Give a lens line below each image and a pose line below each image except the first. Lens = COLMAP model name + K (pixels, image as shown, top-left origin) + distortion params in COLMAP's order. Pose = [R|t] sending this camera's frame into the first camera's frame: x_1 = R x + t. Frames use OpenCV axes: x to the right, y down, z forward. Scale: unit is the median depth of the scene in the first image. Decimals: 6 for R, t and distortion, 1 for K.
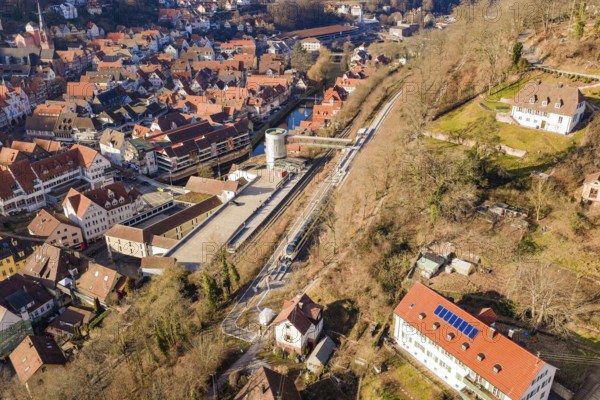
lens RADIAL K [[495.4, 0, 300.0], [0, 495.4, 200.0], [0, 0, 1]] dist [0.014976, -0.011887]
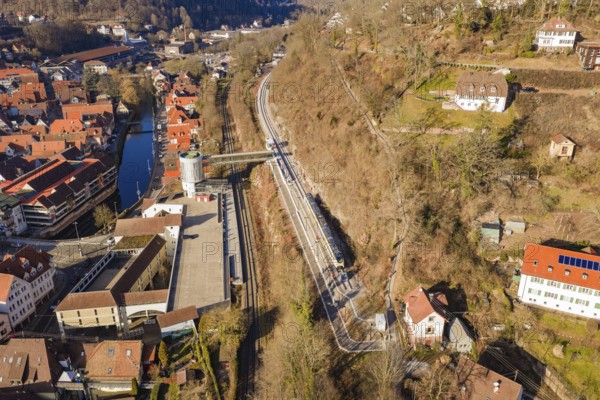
lens RADIAL K [[495.4, 0, 300.0], [0, 495.4, 200.0], [0, 0, 1]] dist [0.014976, -0.011887]
pose [[0.868421, -0.197124, 0.454958, -0.304800], [0.212311, 0.977035, 0.018071, -0.027798], [-0.448072, 0.080899, 0.890330, 0.083056]]
